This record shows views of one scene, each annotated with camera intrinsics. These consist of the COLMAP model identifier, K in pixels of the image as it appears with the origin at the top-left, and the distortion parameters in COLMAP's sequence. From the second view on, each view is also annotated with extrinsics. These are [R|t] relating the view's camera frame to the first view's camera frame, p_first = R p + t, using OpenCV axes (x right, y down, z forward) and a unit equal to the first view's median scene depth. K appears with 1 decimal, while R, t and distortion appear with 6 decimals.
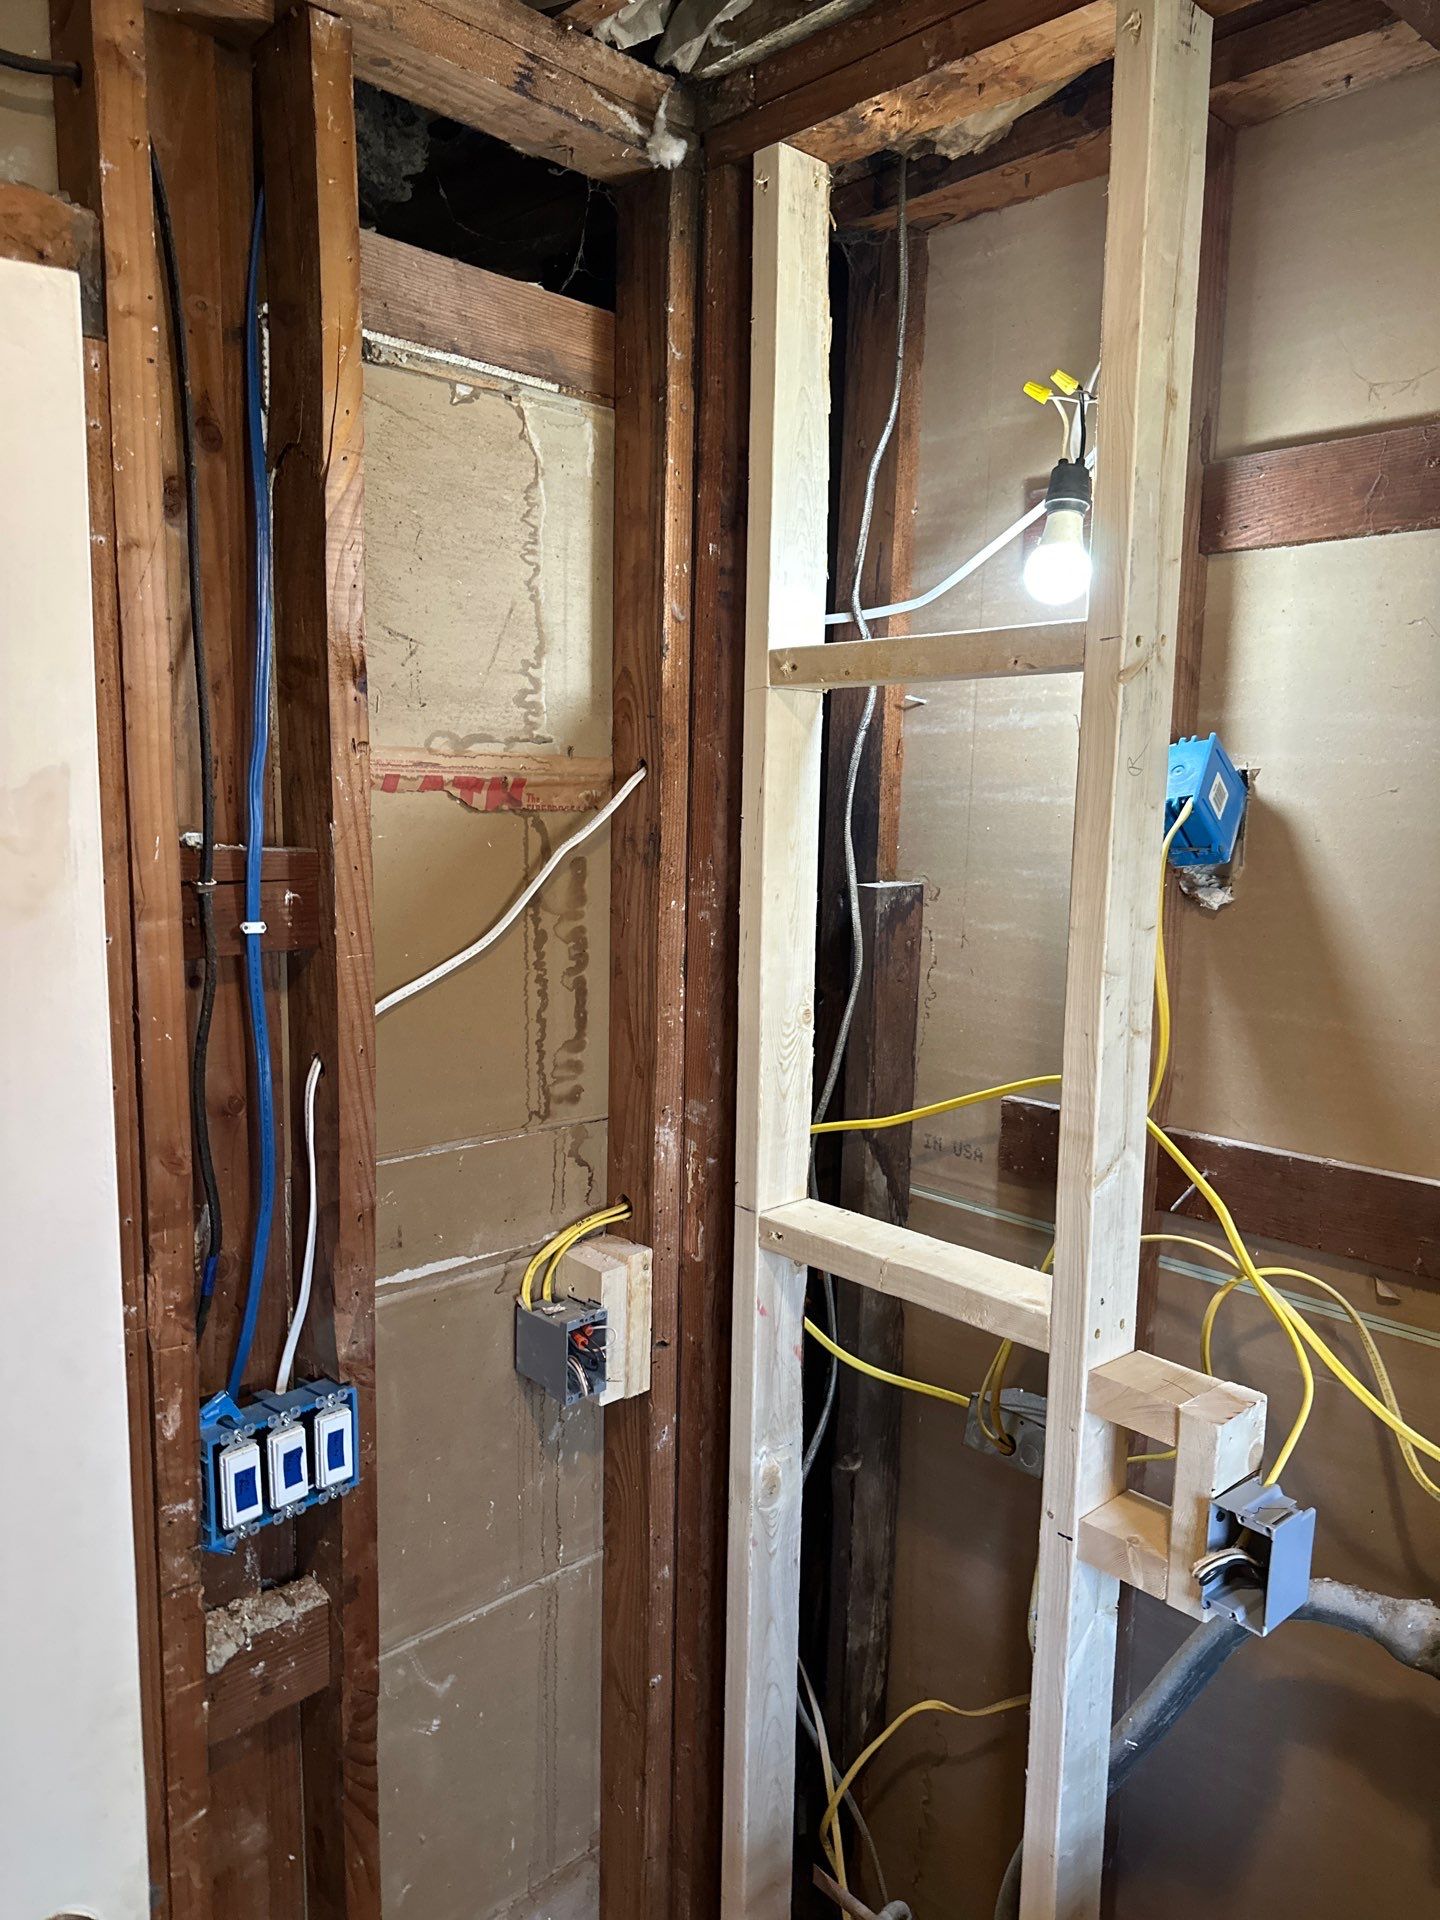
lens RADIAL K [[1346.6, 0, 706.6], [0, 1346.6, 959.0], [0, 0, 1]] dist [0.035298, -0.047905]
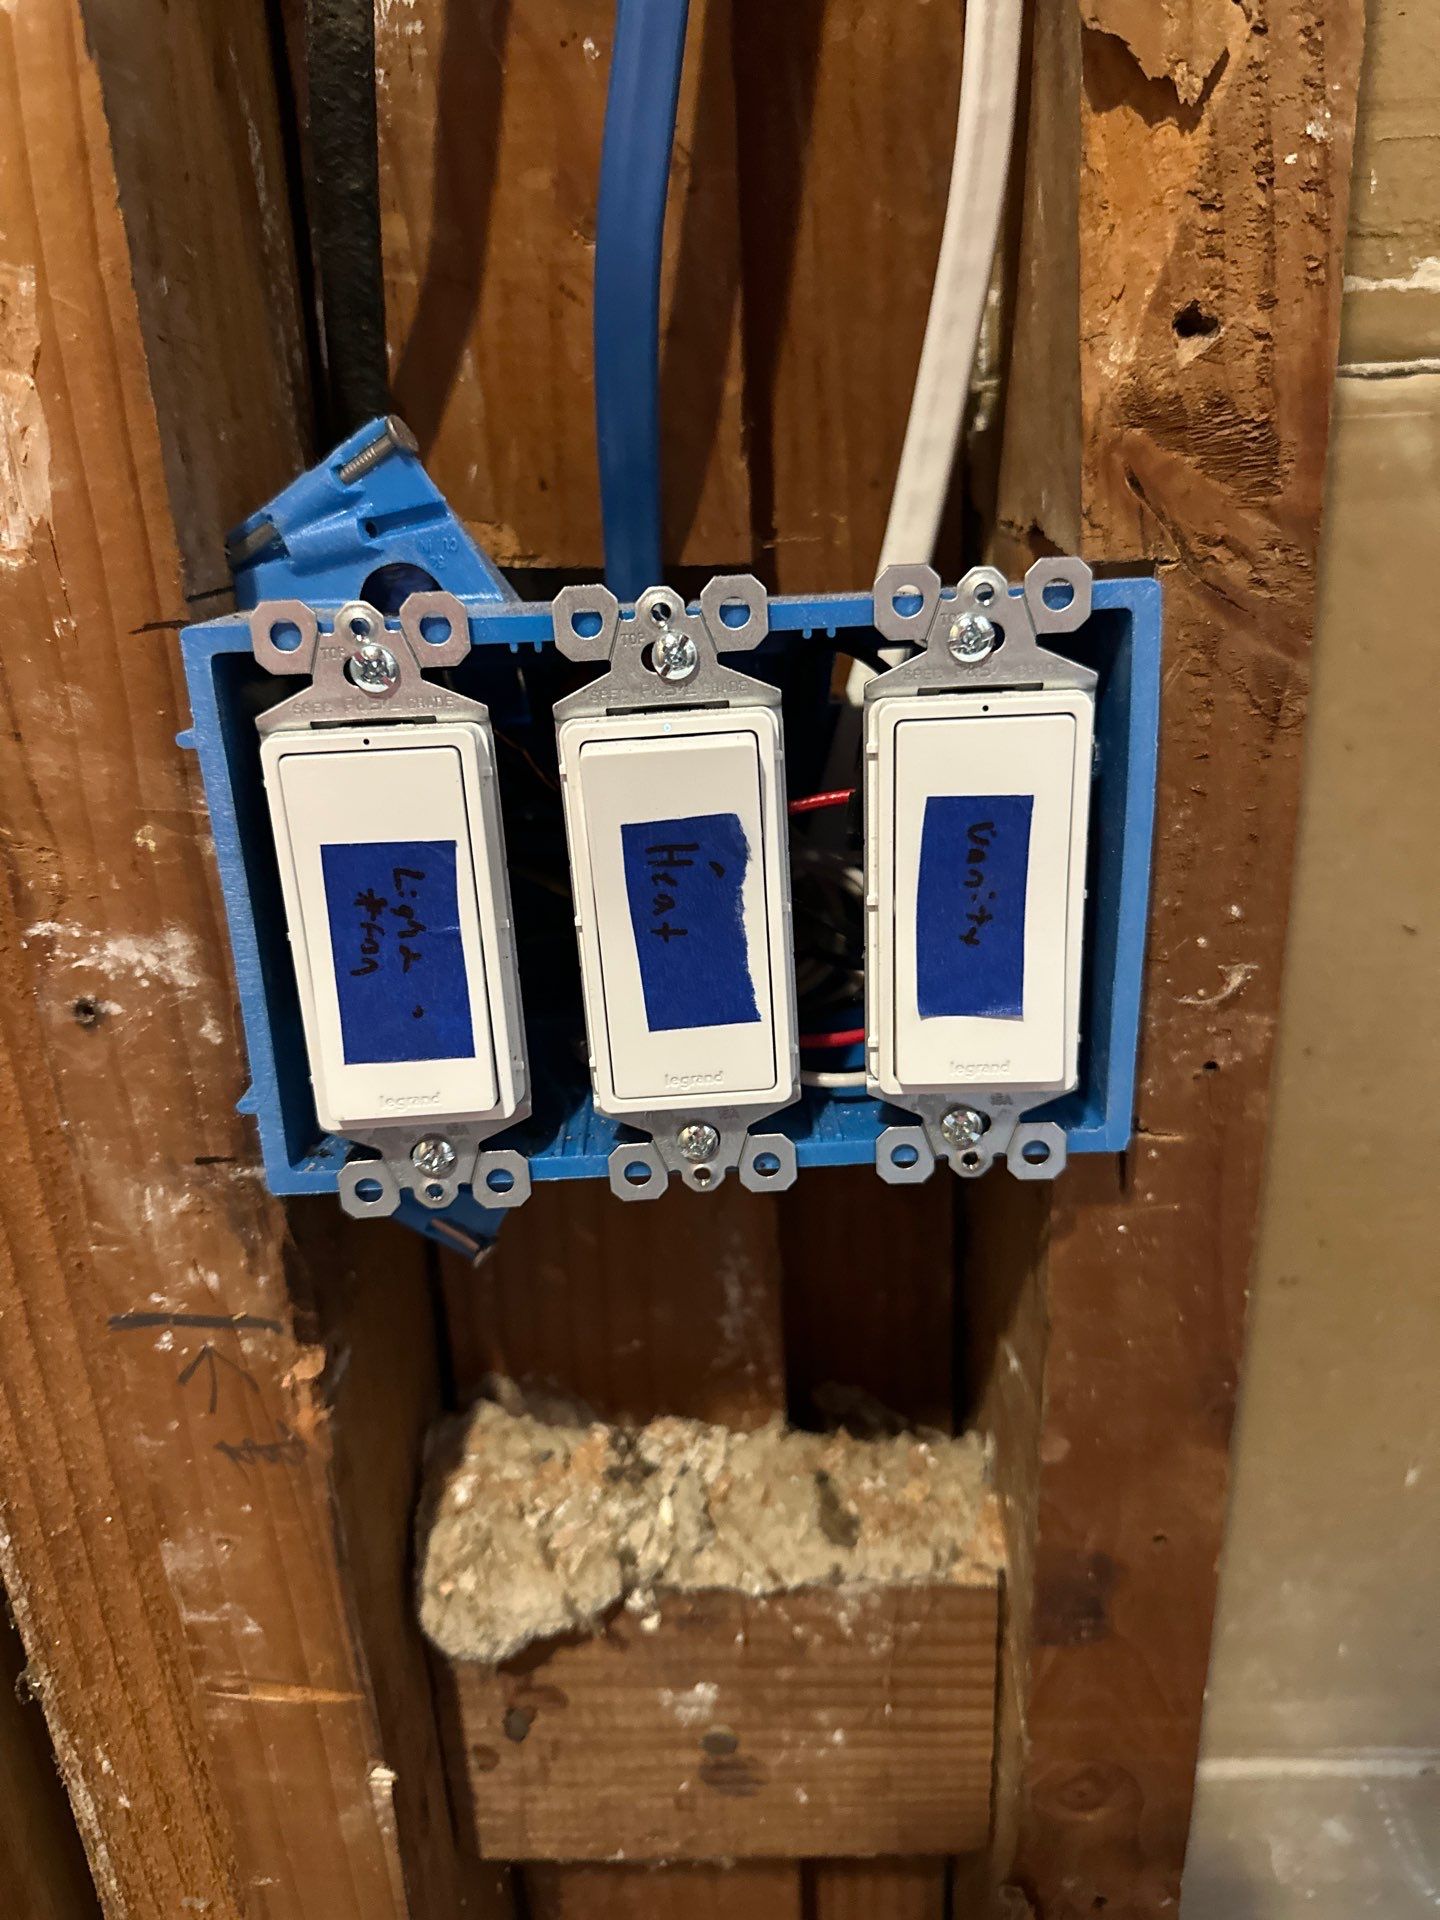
lens RADIAL K [[1346.6, 0, 709.4], [0, 1346.6, 958.7], [0, 0, 1]] dist [0.035298, -0.047905]
pose [[0.688849, 0.192330, -0.698925, -0.165456], [-0.038042, 0.972424, 0.230097, 0.308590], [0.723906, -0.131914, 0.677170, 0.802272]]
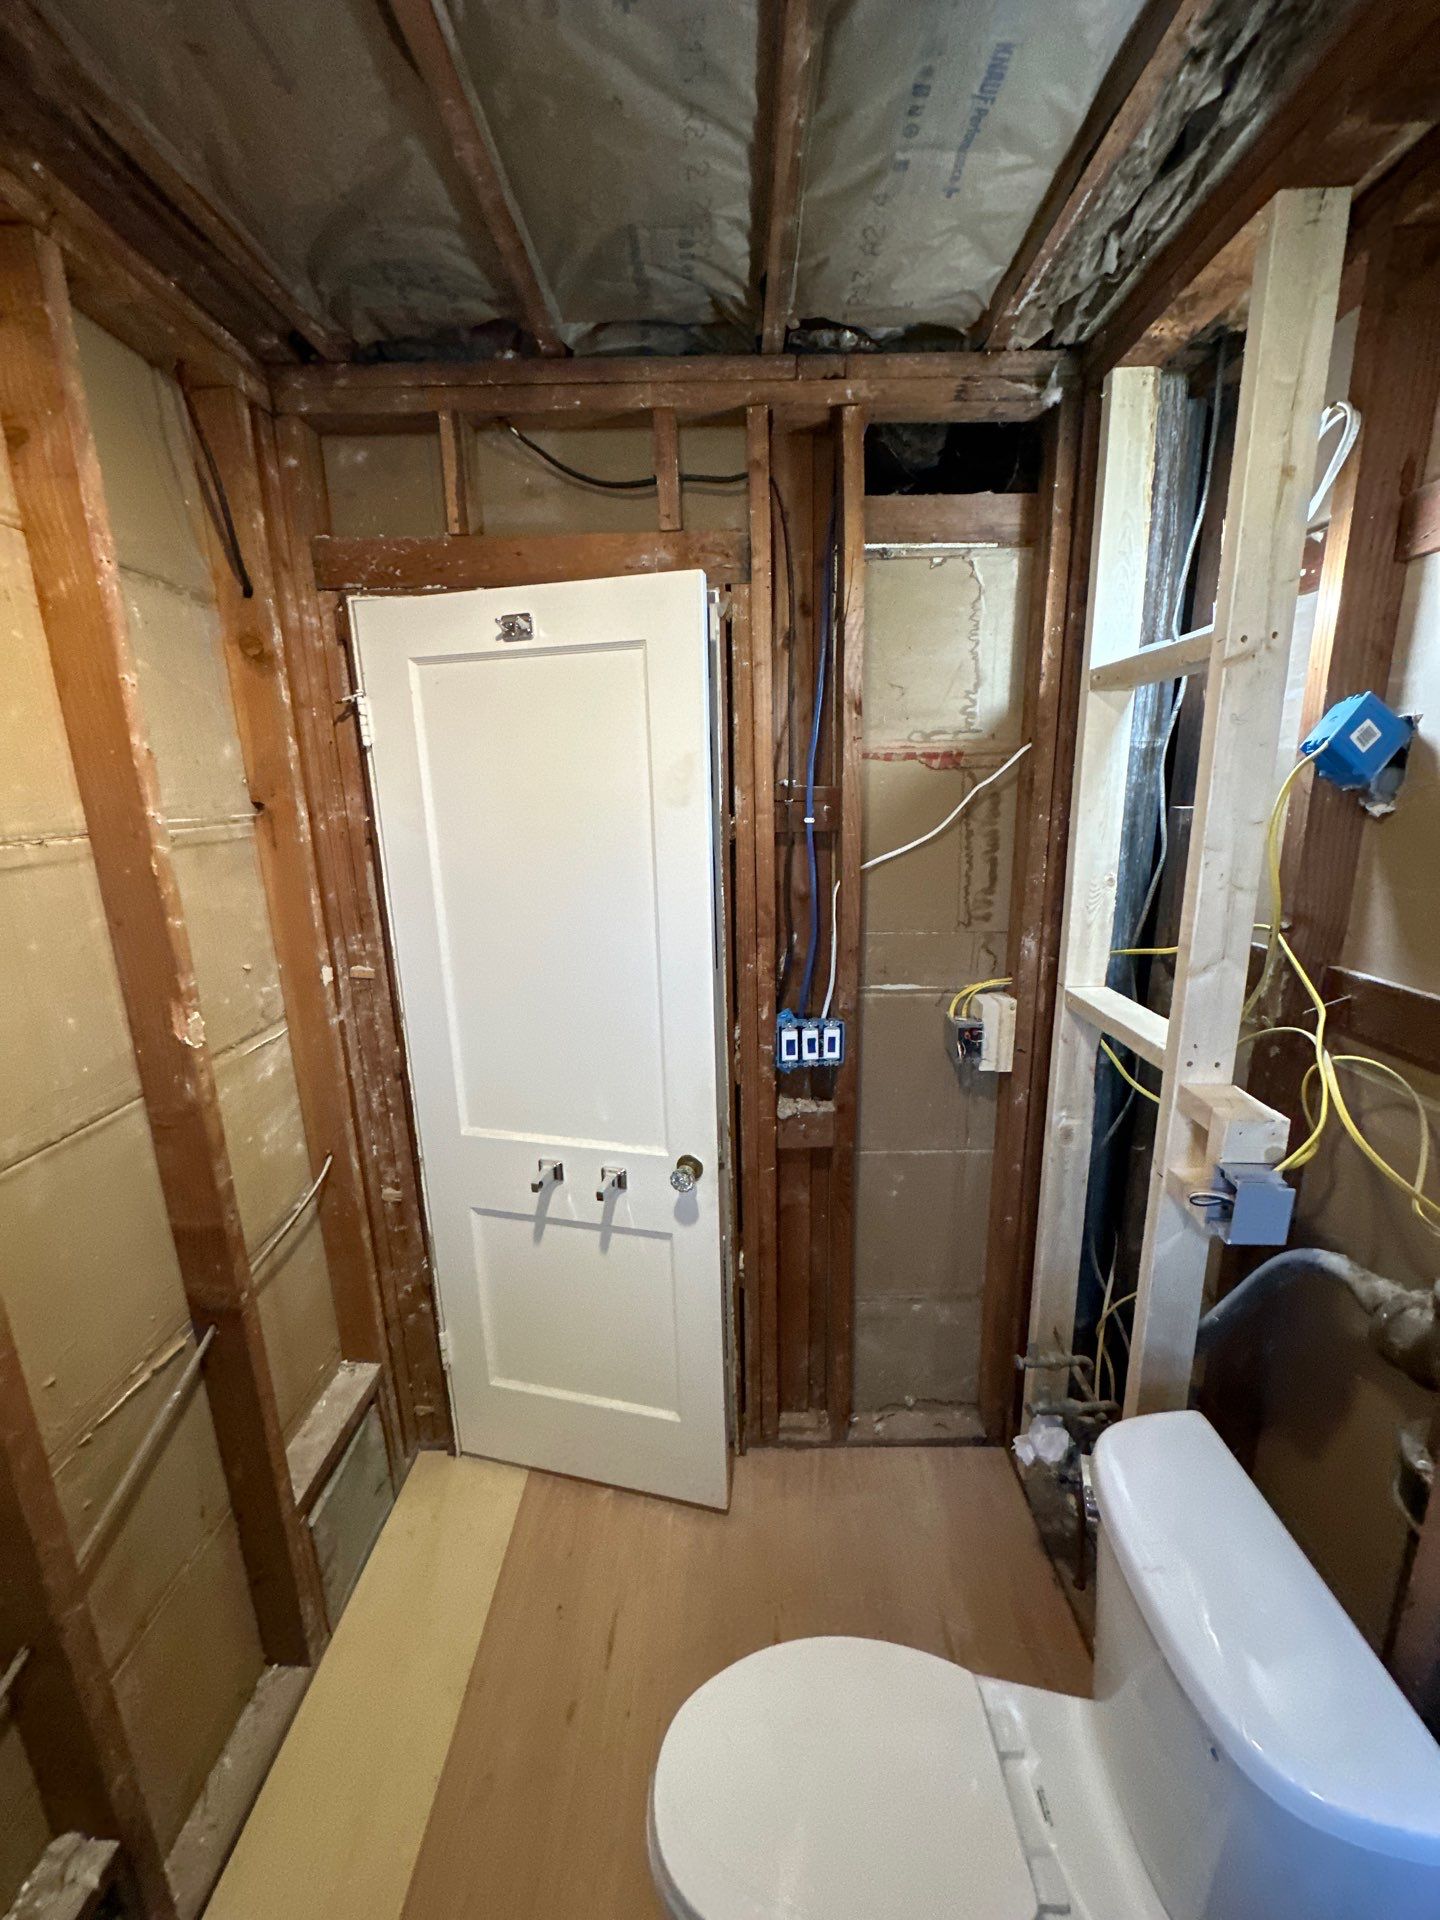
lens RADIAL K [[763.4, 0, 723.0], [0, 763.4, 959.9], [0, 0, 1]] dist [-0.003919, 0.000515]
pose [[0.714765, 0.129685, -0.687236, 0.457862], [-0.061328, 0.990494, 0.123126, 0.057632], [0.696671, -0.045859, 0.715924, -0.079280]]
